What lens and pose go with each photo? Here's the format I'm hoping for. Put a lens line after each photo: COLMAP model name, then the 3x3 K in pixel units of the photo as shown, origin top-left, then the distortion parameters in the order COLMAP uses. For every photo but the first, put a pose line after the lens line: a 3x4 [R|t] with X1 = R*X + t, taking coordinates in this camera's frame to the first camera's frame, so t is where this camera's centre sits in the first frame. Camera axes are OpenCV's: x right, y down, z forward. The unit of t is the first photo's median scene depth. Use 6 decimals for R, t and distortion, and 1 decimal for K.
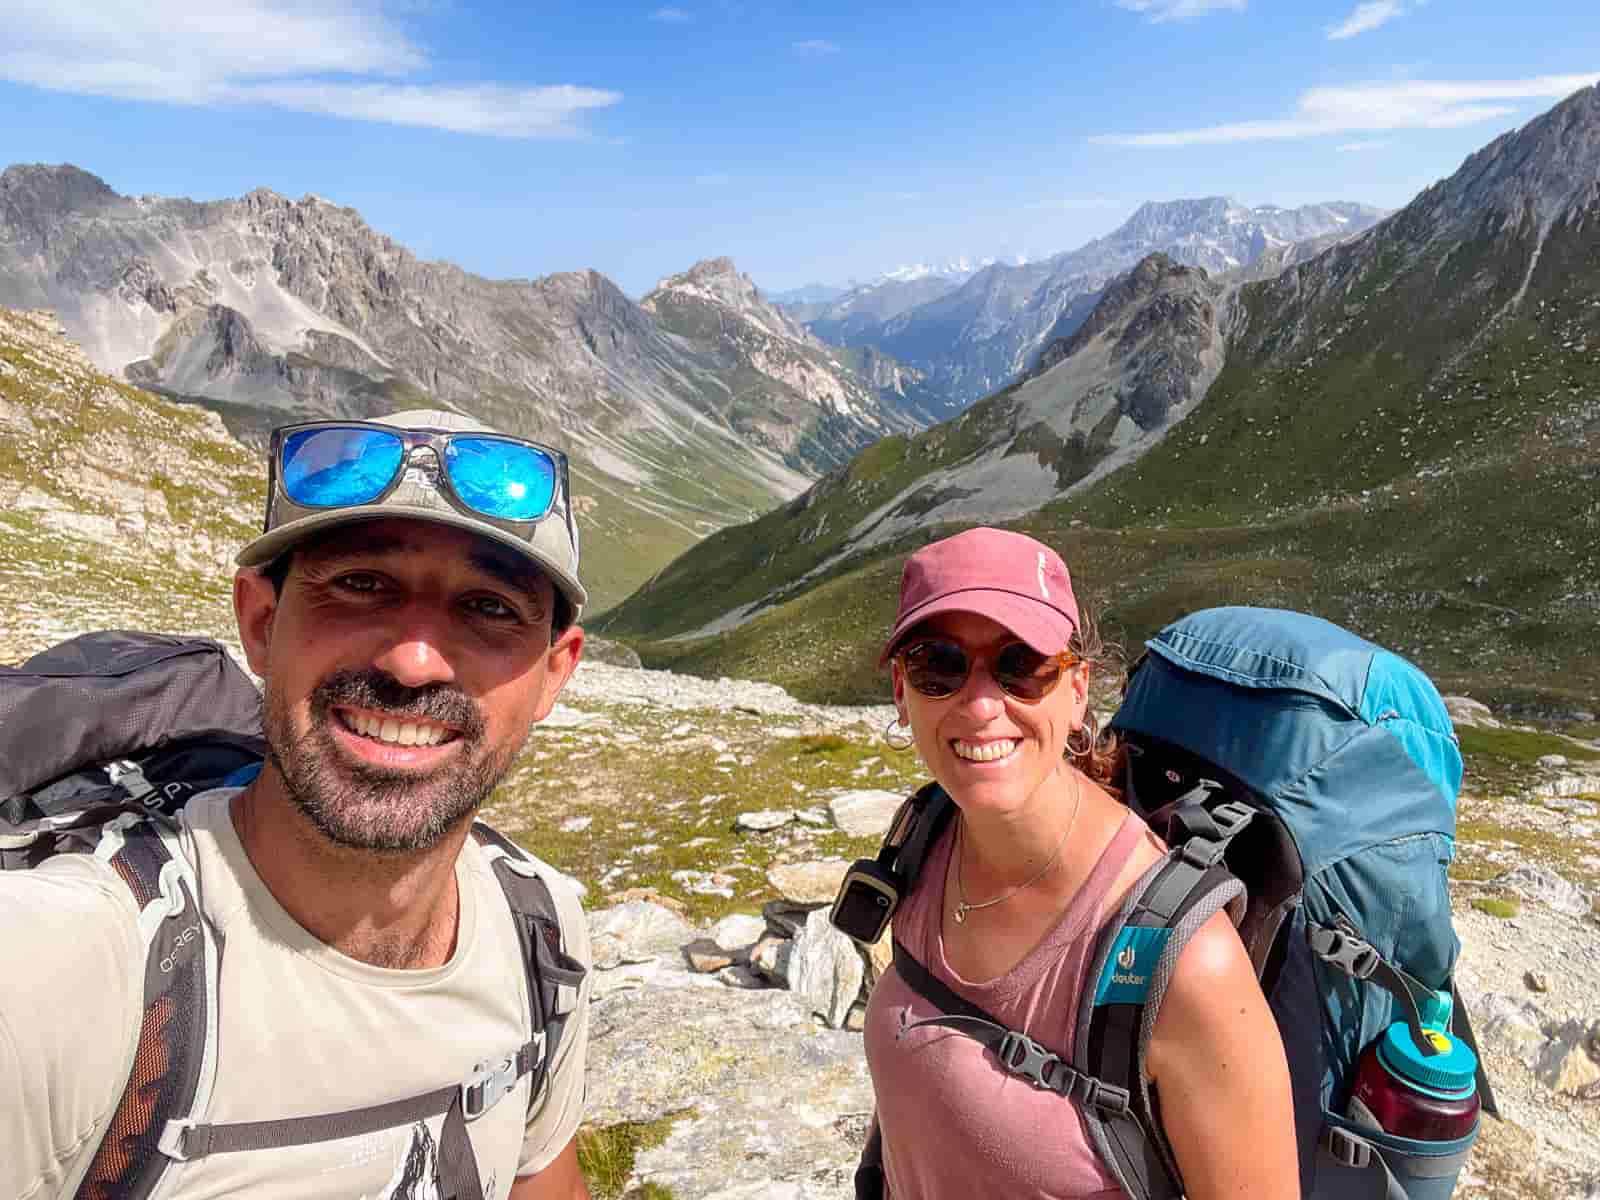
lens RADIAL K [[1269.9, 0, 800.7], [0, 1269.9, 577.8], [0, 0, 1]] dist [0.077720, -0.111497]
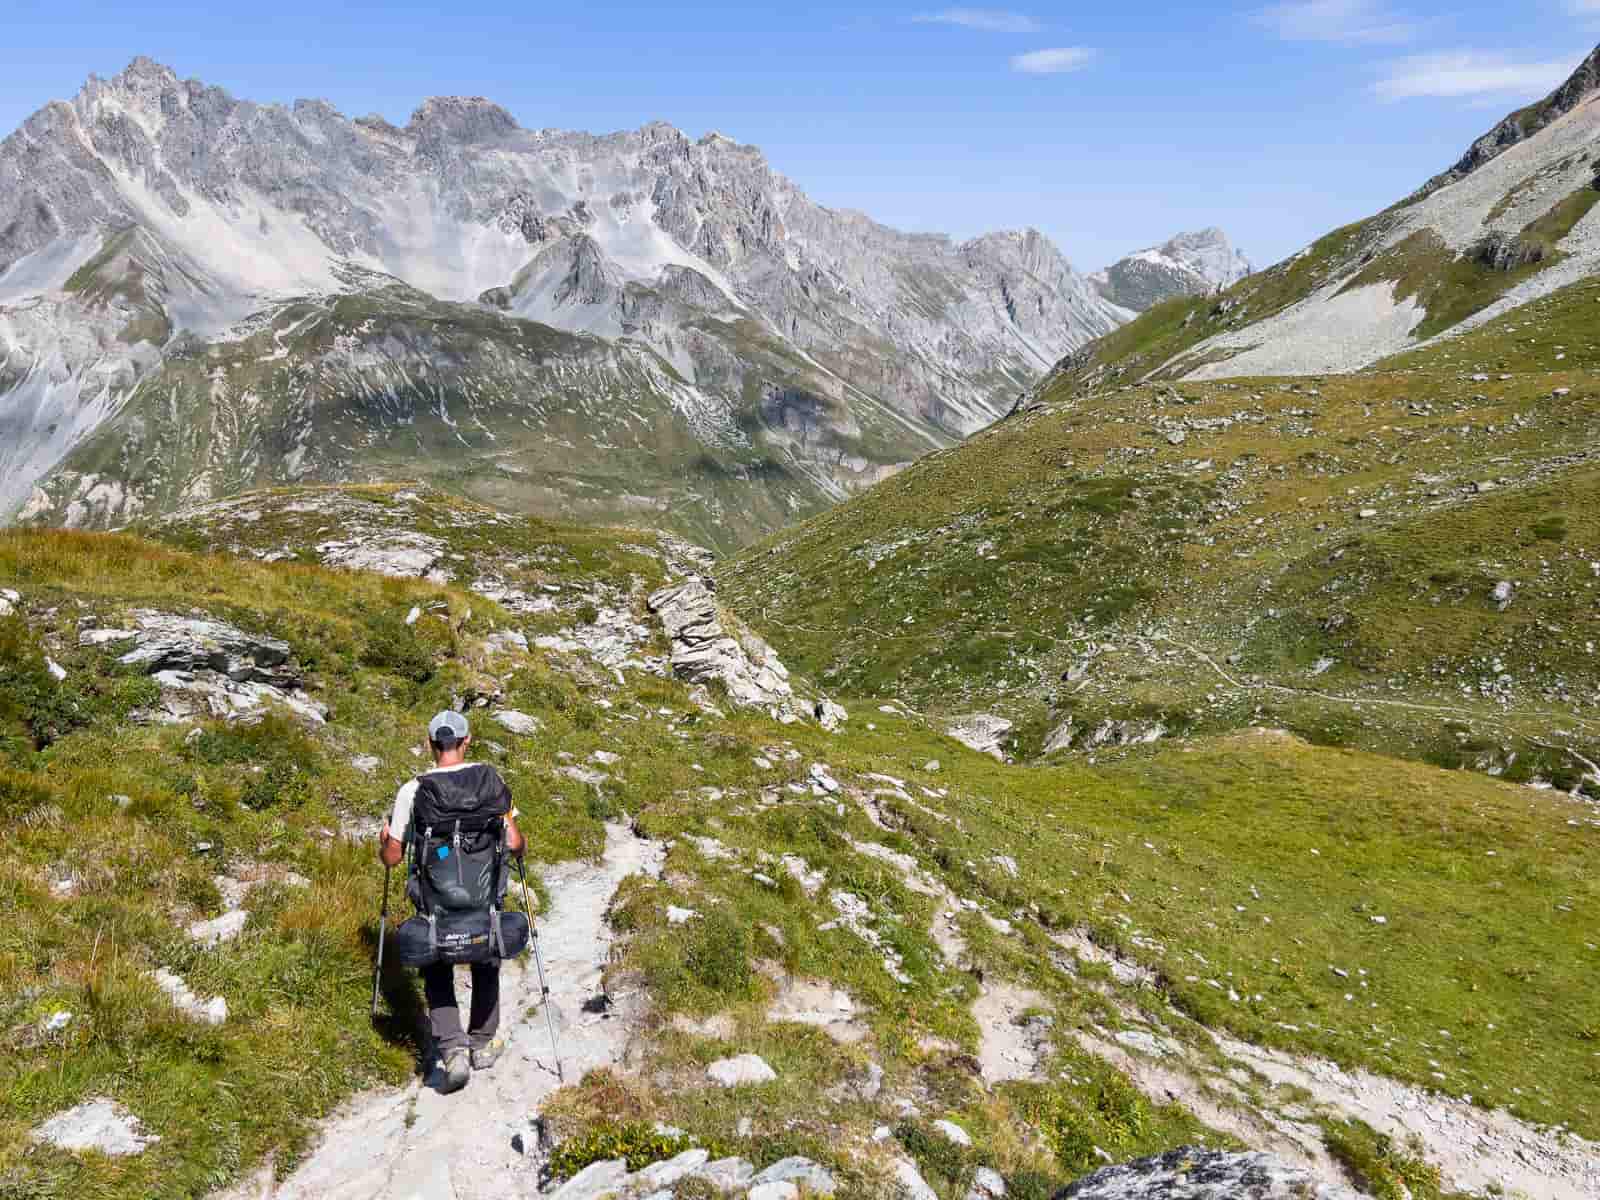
lens RADIAL K [[1269.9, 0, 800.7], [0, 1269.9, 577.8], [0, 0, 1]] dist [0.077720, -0.111497]
pose [[0.909720, 0.107127, -0.401166, 0.086289], [-0.119918, 0.992760, -0.006833, 0.021440], [0.397530, 0.054323, 0.915980, 0.211952]]
